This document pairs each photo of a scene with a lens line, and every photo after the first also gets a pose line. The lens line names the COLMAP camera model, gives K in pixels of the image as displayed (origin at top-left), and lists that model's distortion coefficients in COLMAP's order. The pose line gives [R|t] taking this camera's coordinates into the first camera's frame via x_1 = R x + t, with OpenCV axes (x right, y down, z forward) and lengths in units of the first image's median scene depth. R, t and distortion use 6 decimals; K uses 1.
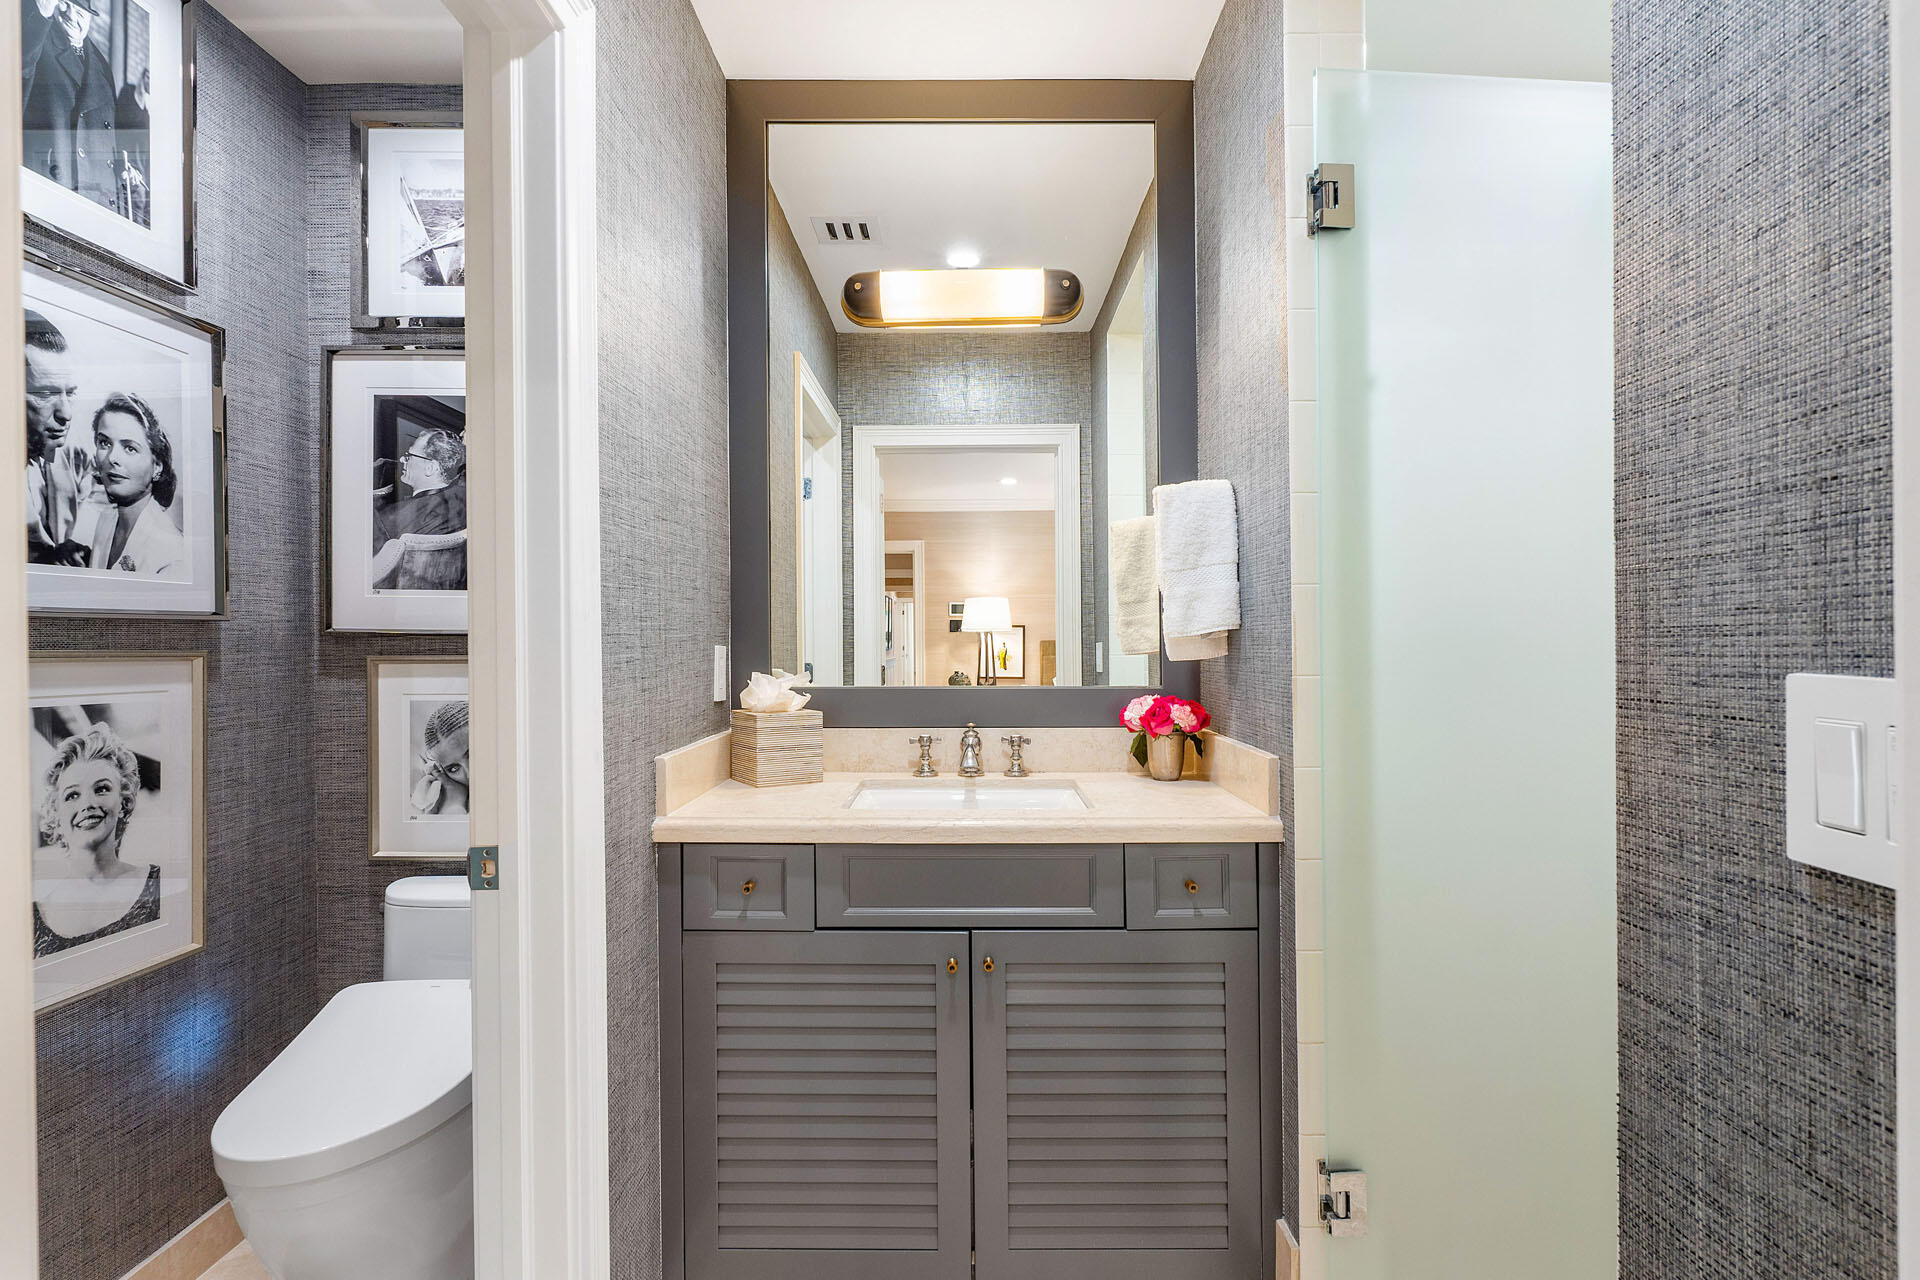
lens RADIAL K [[955.2, 0, 967.8], [0, 955.2, 653.7], [0, 0, 1]] dist [0.003670, -0.000522]
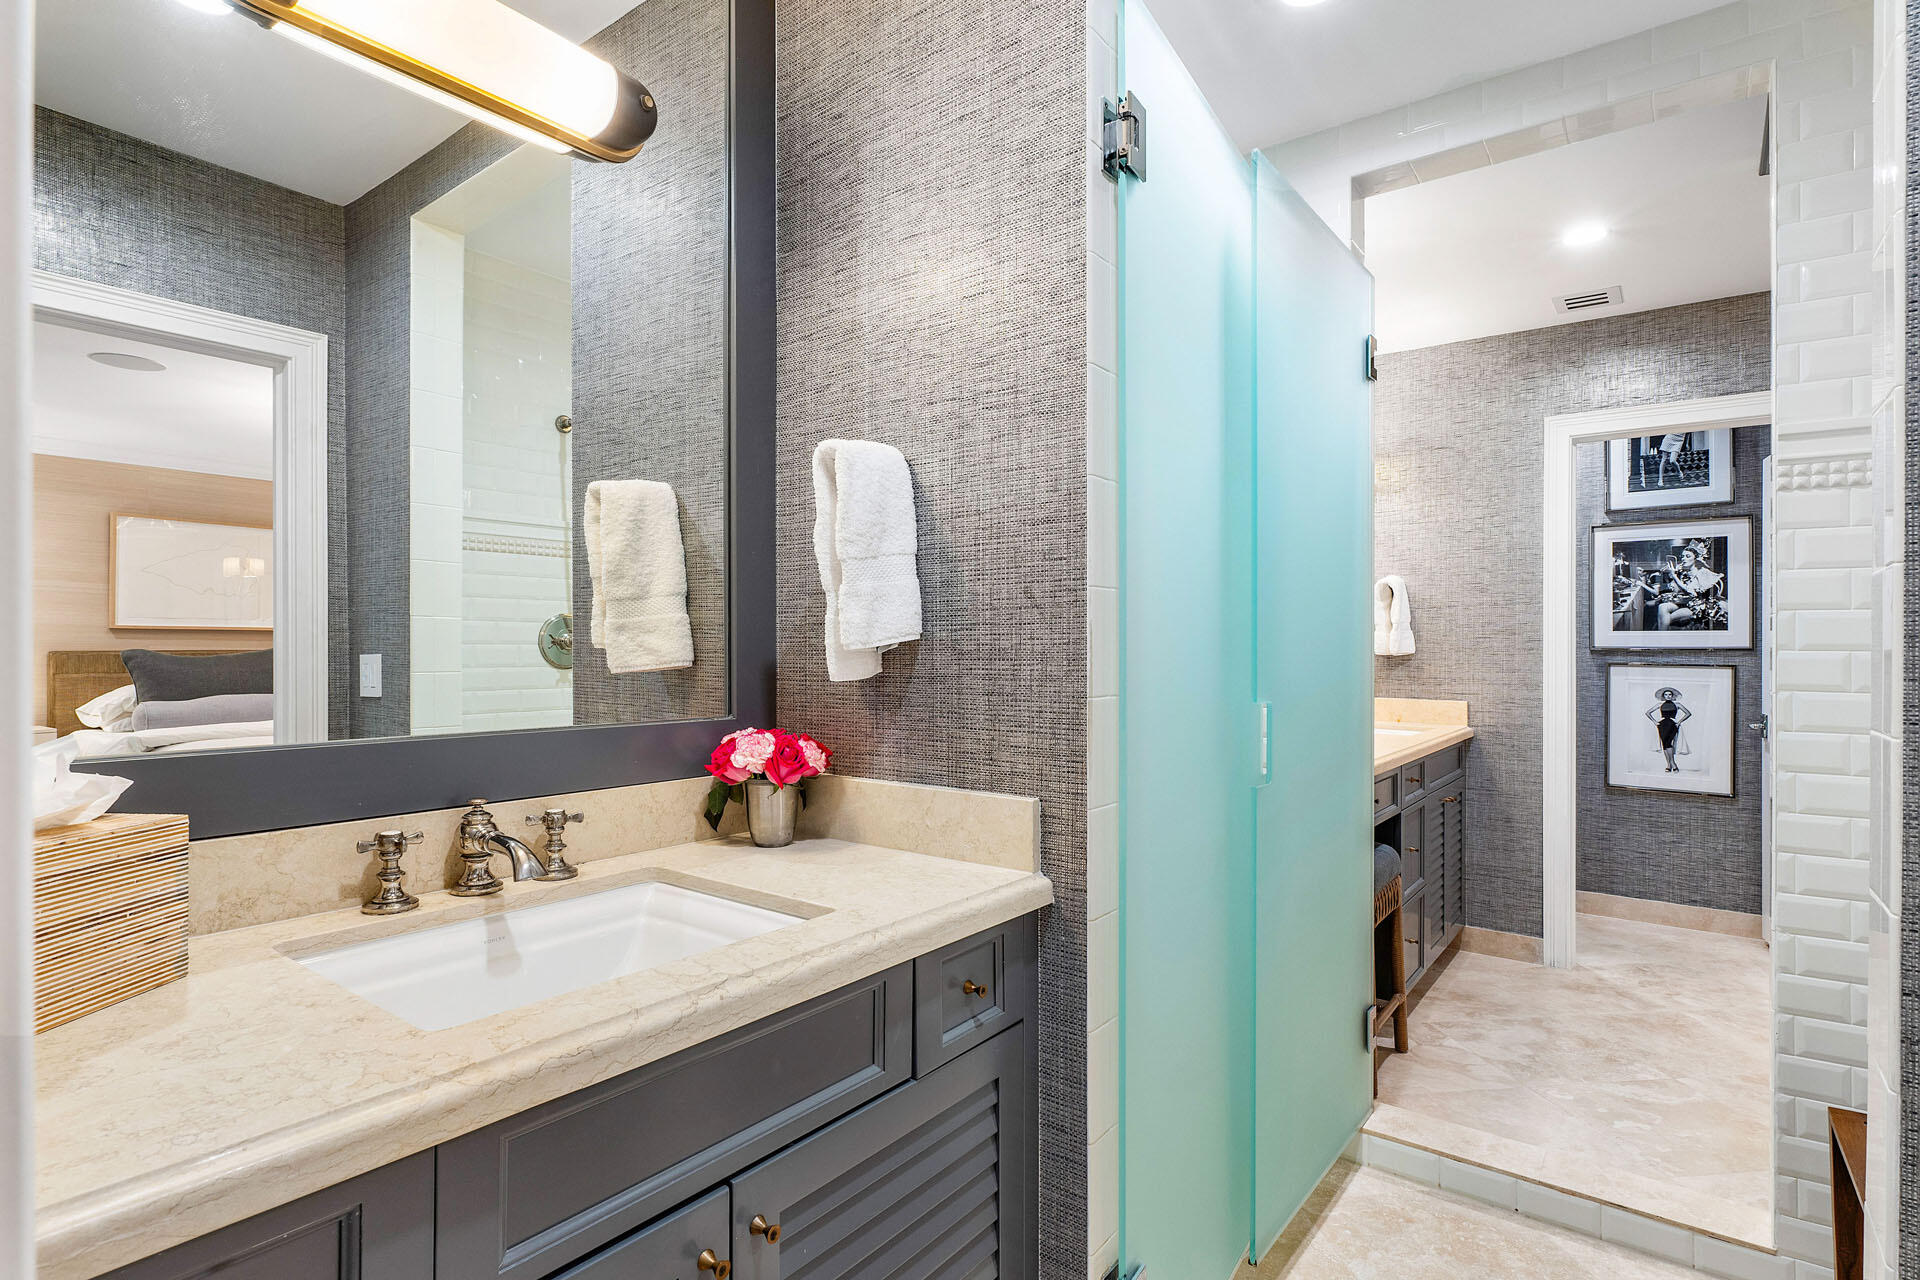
lens RADIAL K [[955.2, 0, 952.6], [0, 955.2, 642.2], [0, 0, 1]] dist [0.003670, -0.000522]
pose [[0.608726, 0.009691, 0.793322, -0.289703], [0.008827, 0.999781, -0.018986, -0.007218], [-0.793332, 0.018560, 0.608507, 0.453530]]
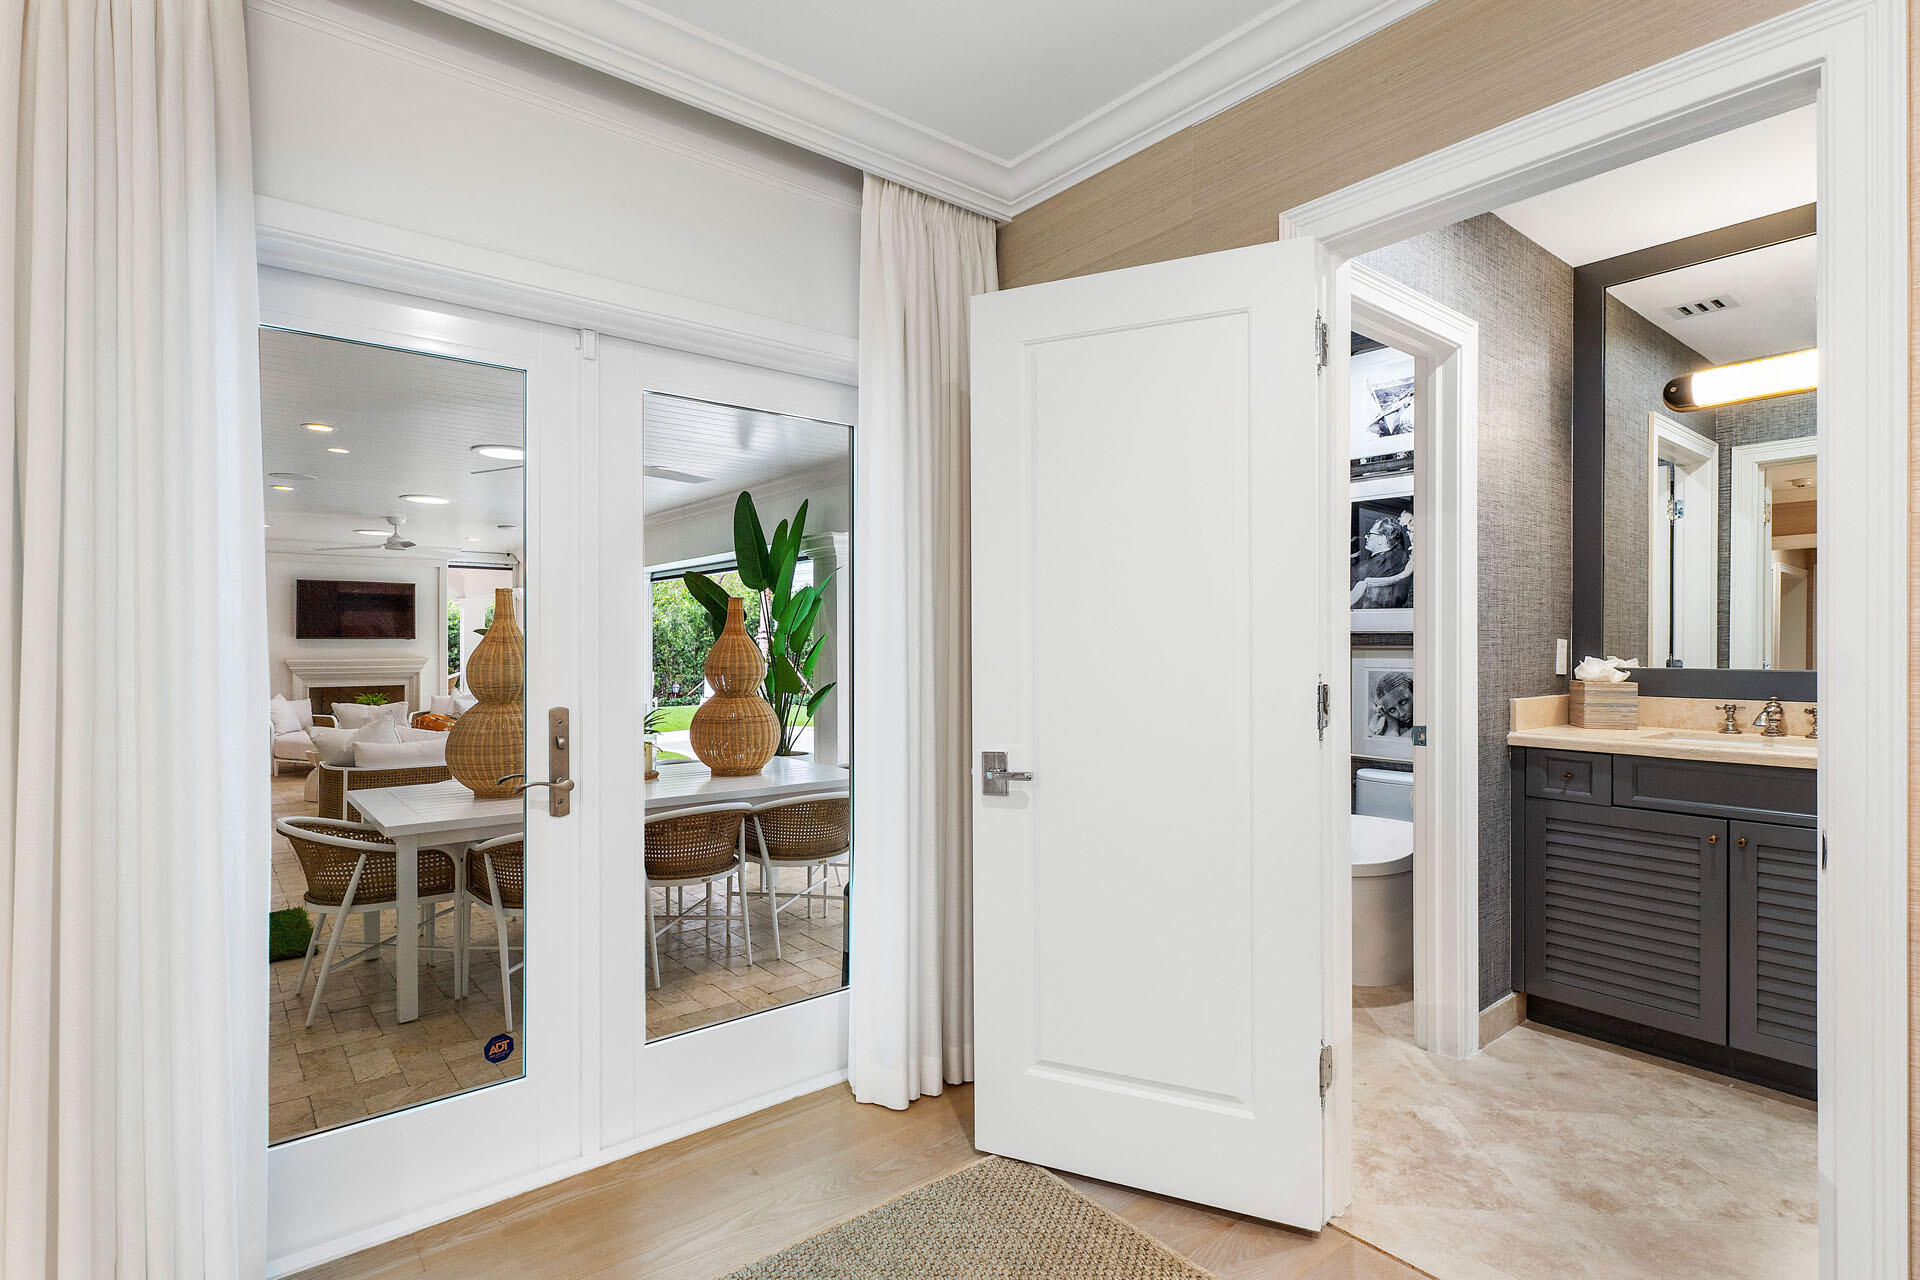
lens RADIAL K [[955.2, 0, 962.9], [0, 955.2, 650.7], [0, 0, 1]] dist [0.003670, -0.000522]
pose [[0.638311, 0.004882, -0.769764, 0.327388], [-0.015486, 0.999859, -0.006500, 0.036346], [0.769623, 0.016069, 0.638296, -0.770901]]
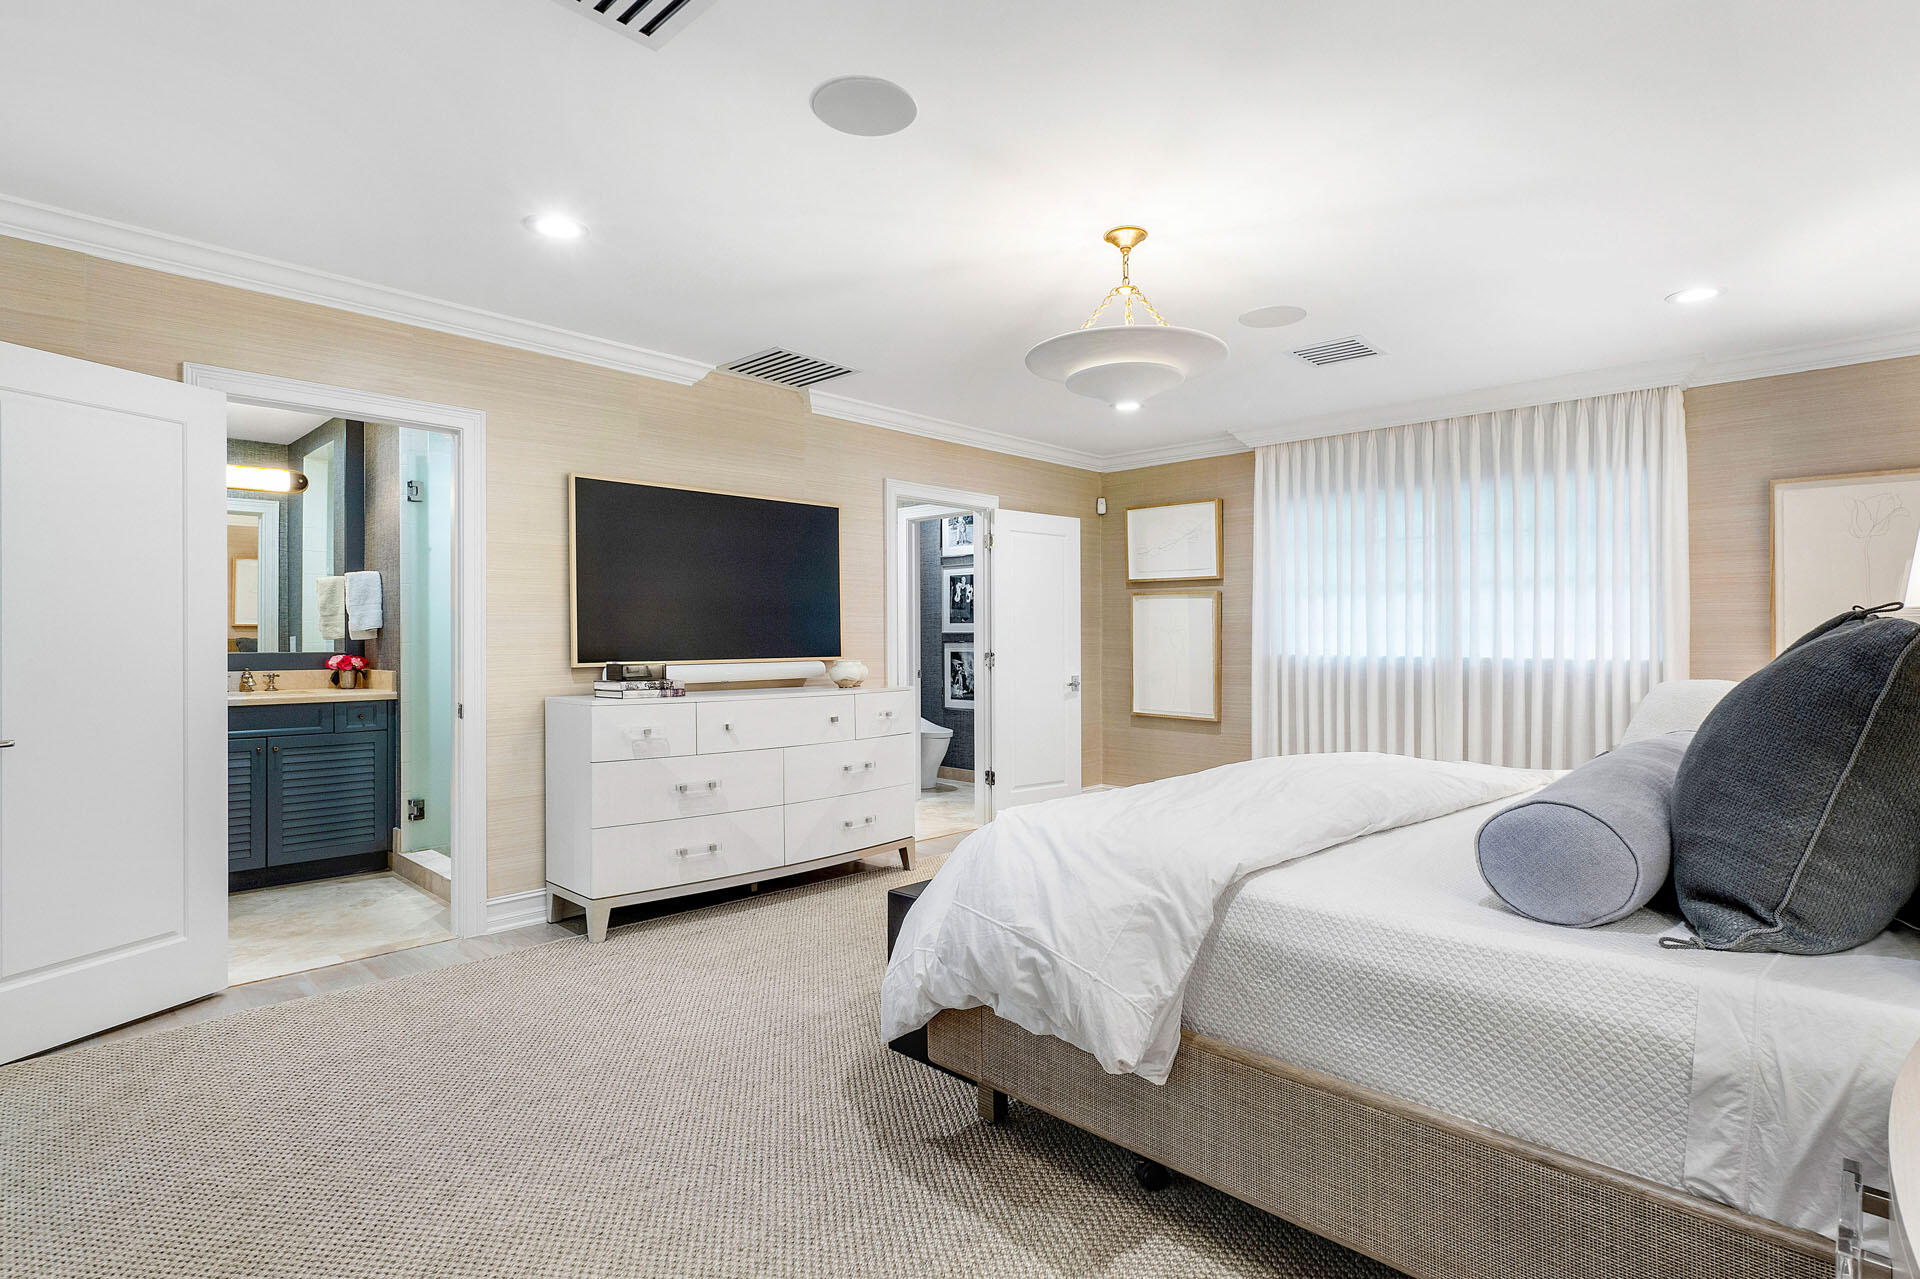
lens RADIAL K [[955.2, 0, 959.2], [0, 955.2, 624.1], [0, 0, 1]] dist [0.003670, -0.000522]
pose [[0.693586, 0.012472, 0.720265, -0.480856], [0.012315, 0.999499, -0.029166, 0.057251], [-0.720268, 0.029099, 0.693085, -1.857257]]
